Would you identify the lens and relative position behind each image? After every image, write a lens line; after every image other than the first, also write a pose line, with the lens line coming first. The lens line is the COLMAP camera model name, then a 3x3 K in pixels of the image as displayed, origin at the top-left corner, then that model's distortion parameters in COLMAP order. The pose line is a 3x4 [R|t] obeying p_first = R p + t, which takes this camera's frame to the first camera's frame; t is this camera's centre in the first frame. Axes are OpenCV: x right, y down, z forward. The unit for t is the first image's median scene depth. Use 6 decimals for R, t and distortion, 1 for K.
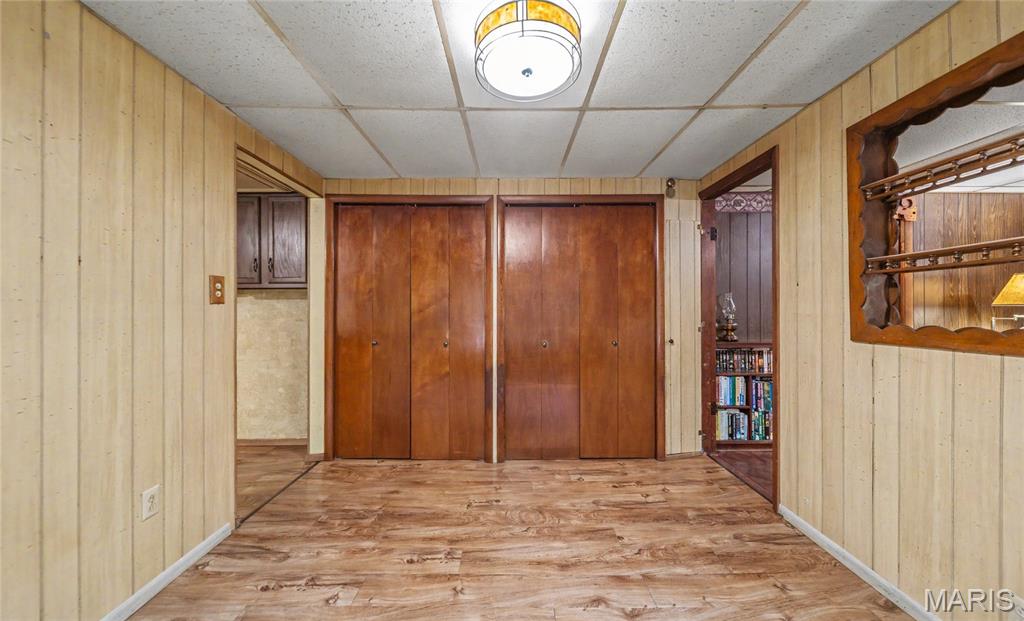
lens RADIAL K [[370.4, 0, 504.6], [0, 370.4, 307.6], [0, 0, 1]] dist [-0.000421, 0.000017]
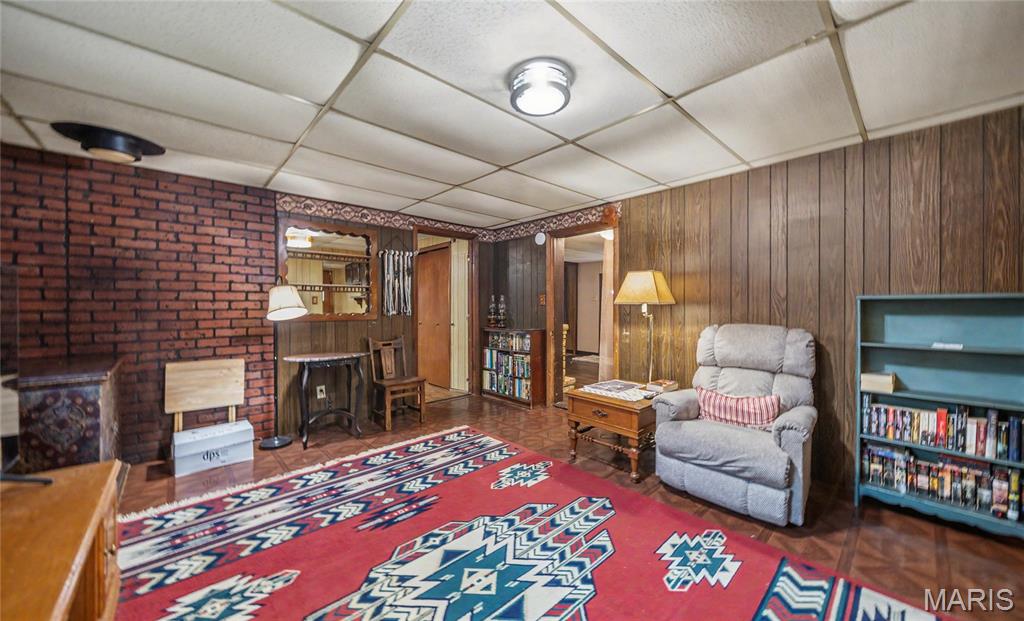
lens RADIAL K [[370.4, 0, 509.9], [0, 370.4, 310.6], [0, 0, 1]] dist [-0.000421, 0.000017]
pose [[0.683864, 0.008599, -0.729558, 1.661283], [0.009186, 0.999750, 0.020395, -0.008686], [0.729551, -0.020649, 0.683614, -0.001909]]
